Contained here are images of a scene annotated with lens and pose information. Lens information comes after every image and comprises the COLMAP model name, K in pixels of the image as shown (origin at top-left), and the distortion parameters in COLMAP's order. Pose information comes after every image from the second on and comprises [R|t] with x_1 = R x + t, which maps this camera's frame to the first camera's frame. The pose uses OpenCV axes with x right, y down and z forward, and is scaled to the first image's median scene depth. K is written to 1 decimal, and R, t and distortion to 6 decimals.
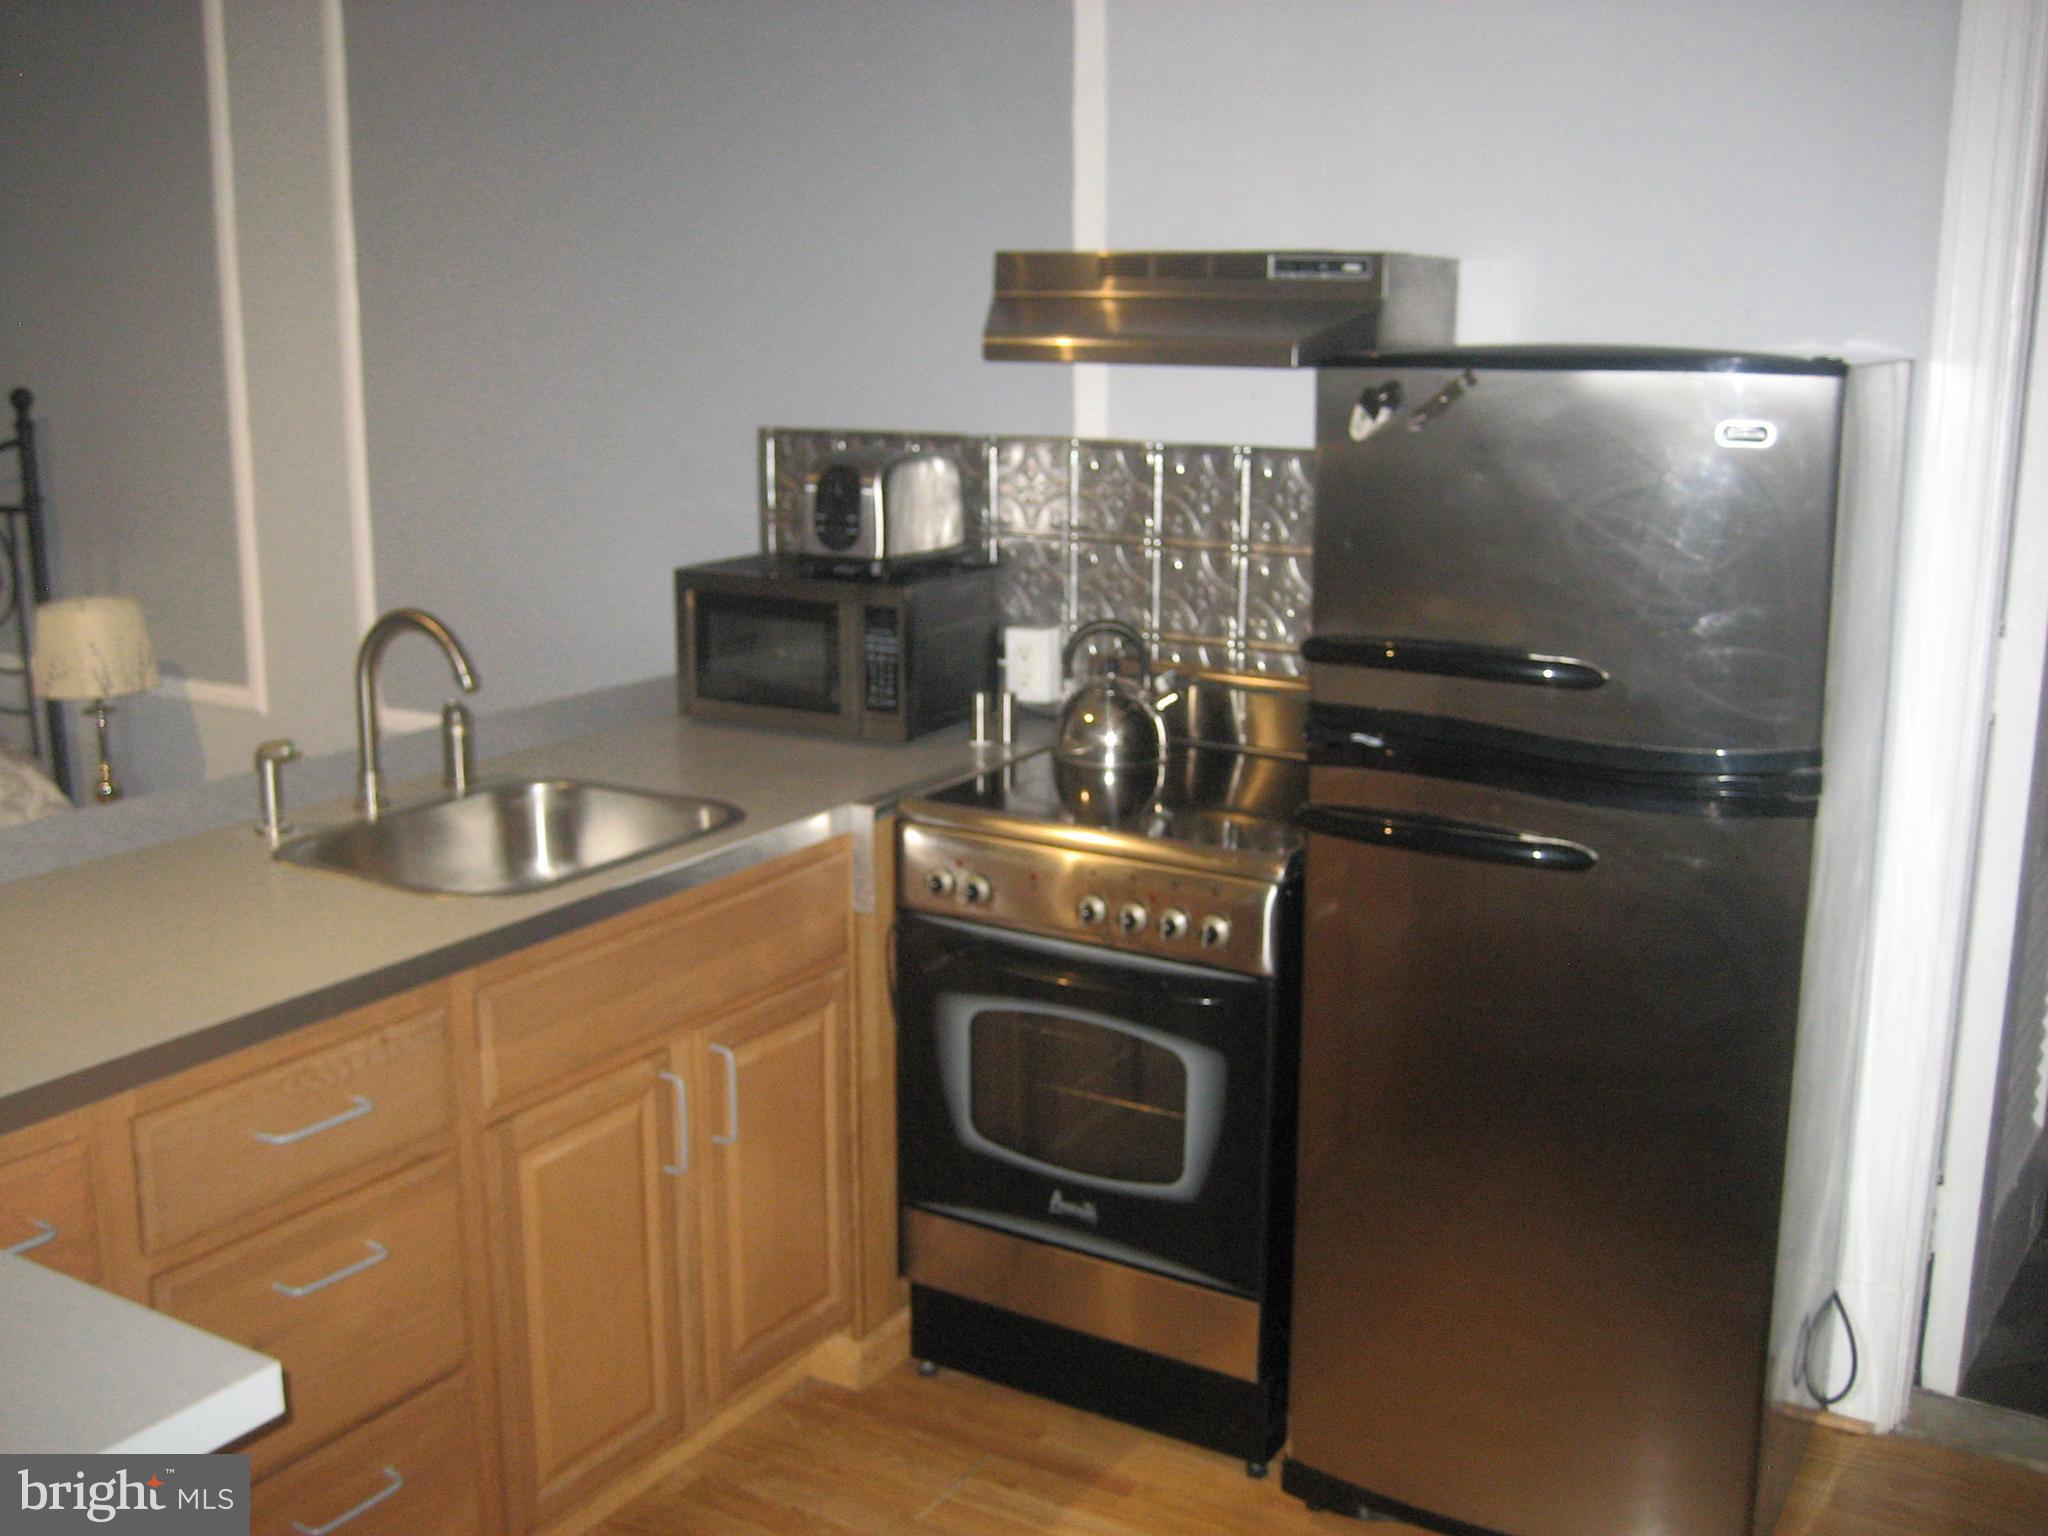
lens RADIAL K [[2138.0, 0, 1017.9], [0, 2138.0, 774.5], [0, 0, 1]] dist [-0.079524, 0.000000]
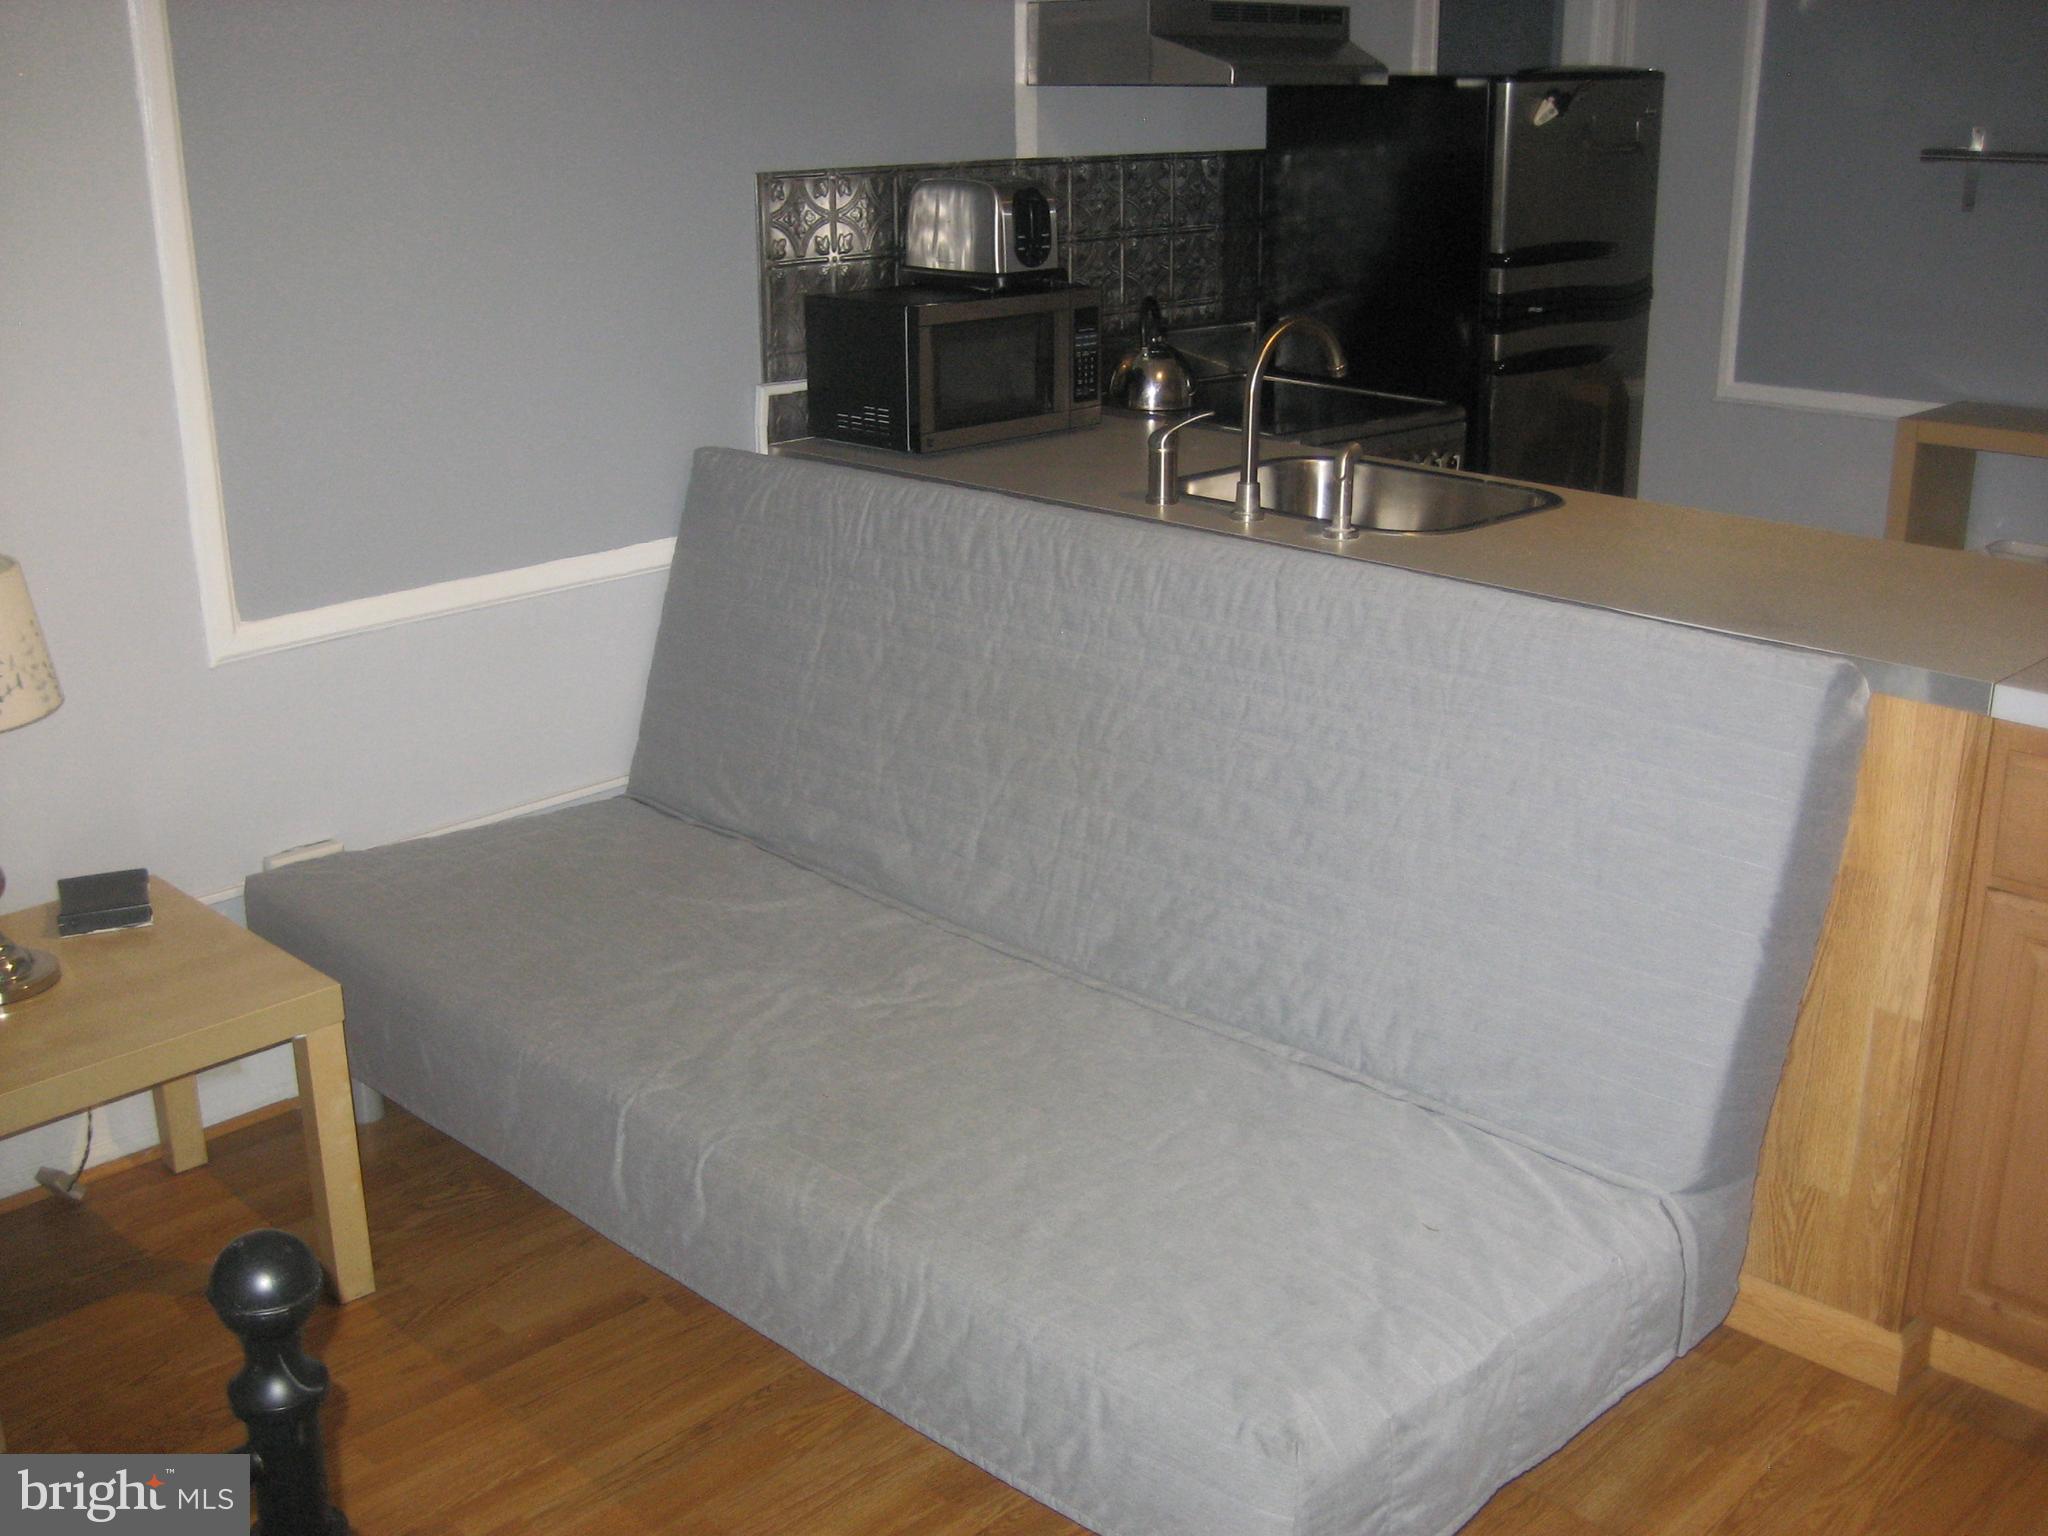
lens RADIAL K [[2138.0, 0, 1028.3], [0, 2138.0, 769.0], [0, 0, 1]] dist [-0.079524, 0.000000]
pose [[0.243279, -0.309579, 0.919226, -1.286611], [0.216944, 0.941056, 0.259515, -0.159385], [-0.945384, 0.136285, 0.296100, 0.769646]]
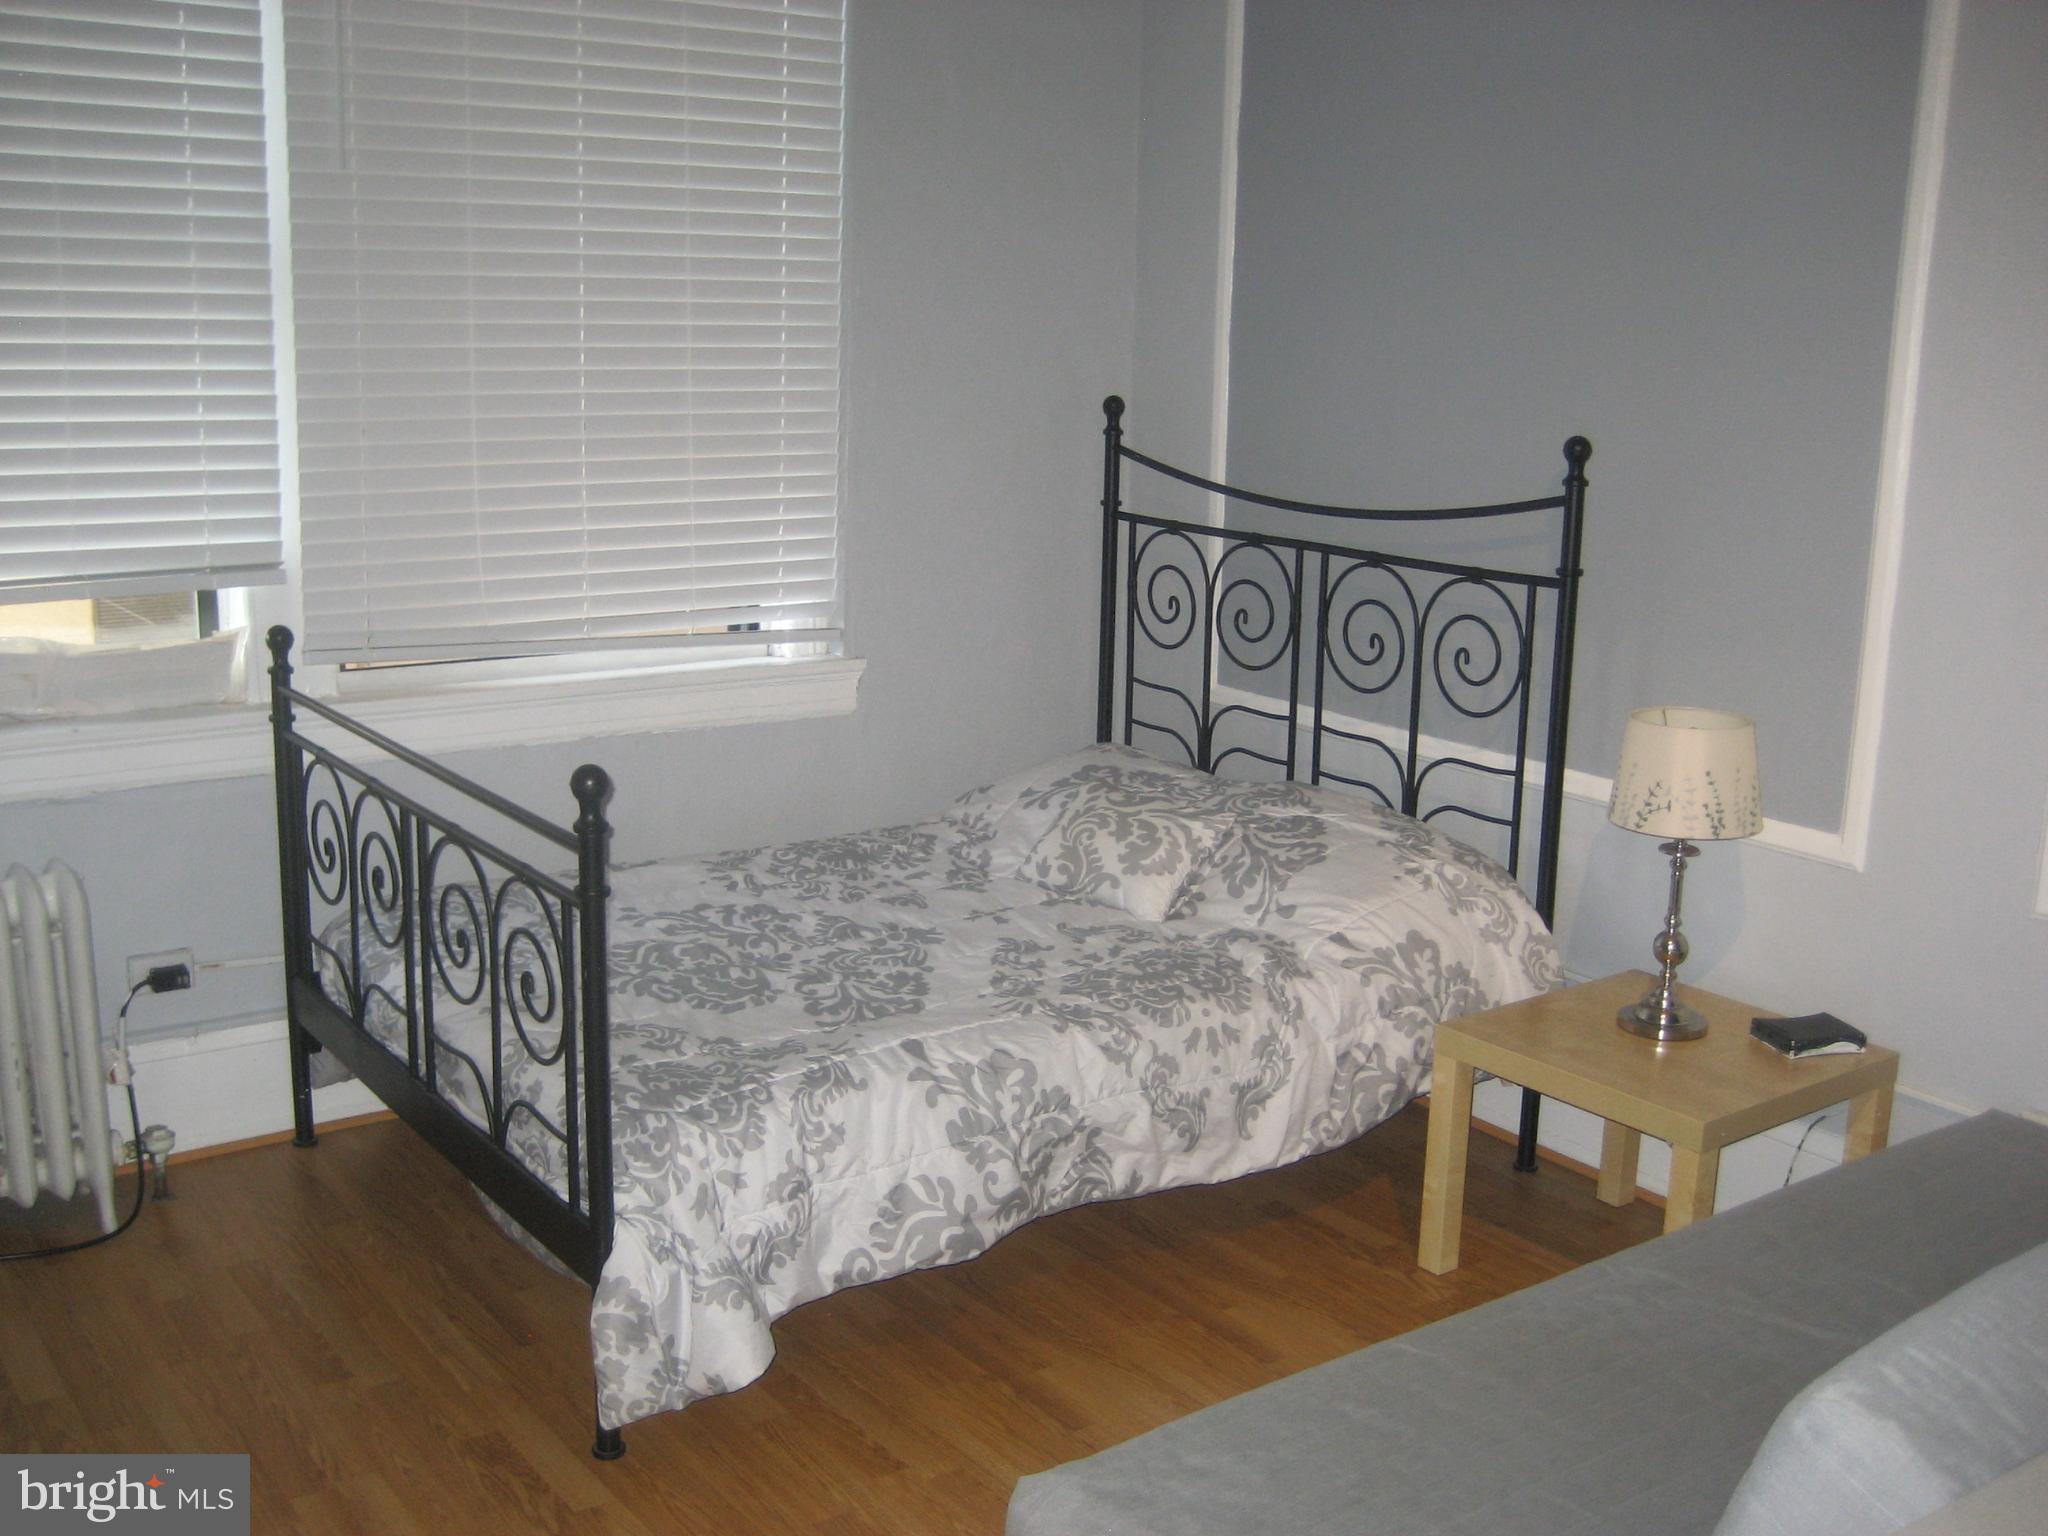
lens RADIAL K [[2138.0, 0, 1002.9], [0, 2138.0, 773.1], [0, 0, 1]] dist [-0.079524, 0.000000]
pose [[0.918546, 0.109612, -0.379813, -0.502560], [-0.112300, 0.993559, 0.015146, -0.058065], [0.379027, 0.028741, 0.924939, 0.213456]]
